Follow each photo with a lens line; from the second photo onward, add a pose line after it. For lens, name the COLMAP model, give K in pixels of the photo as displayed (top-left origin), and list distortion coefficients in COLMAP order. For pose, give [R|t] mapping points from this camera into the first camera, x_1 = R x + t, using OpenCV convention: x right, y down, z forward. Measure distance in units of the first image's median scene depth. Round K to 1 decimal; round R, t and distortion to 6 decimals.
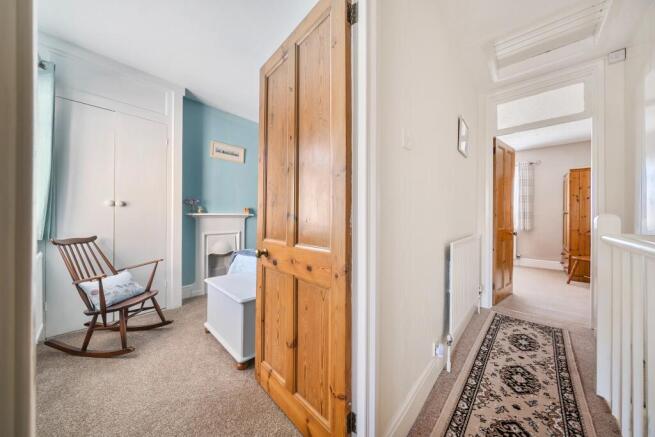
lens RADIAL K [[220.1, 0, 325.6], [0, 220.1, 215.4], [0, 0, 1]] dist [-0.001737, -0.000315]
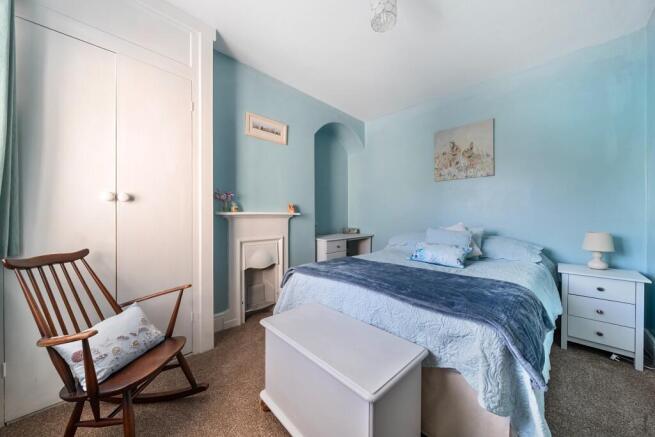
lens RADIAL K [[231.4, 0, 327.0], [0, 231.4, 215.5], [0, 0, 1]] dist [-0.000810, 0.000464]
pose [[0.998935, -0.004182, -0.045959, -0.319720], [0.004401, 0.999979, 0.004662, -0.001163], [0.045938, -0.004859, 0.998932, 0.356640]]
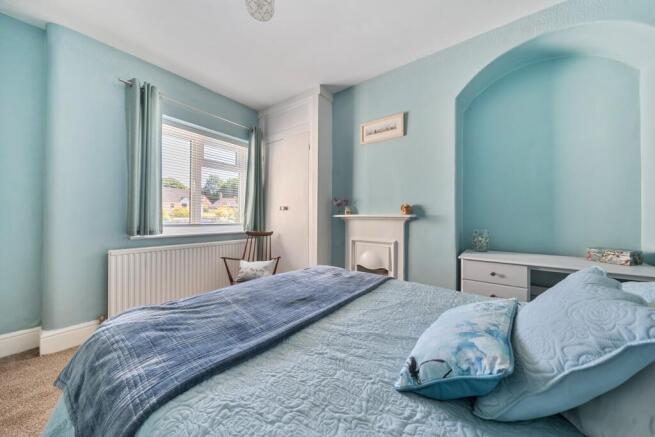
lens RADIAL K [[220.1, 0, 328.7], [0, 220.1, 216.6], [0, 0, 1]] dist [-0.001737, -0.000315]
pose [[0.108870, -0.006875, -0.994032, 0.384210], [-0.001073, 0.999975, -0.007034, 0.005291], [0.994055, 0.001832, 0.108860, 1.140268]]
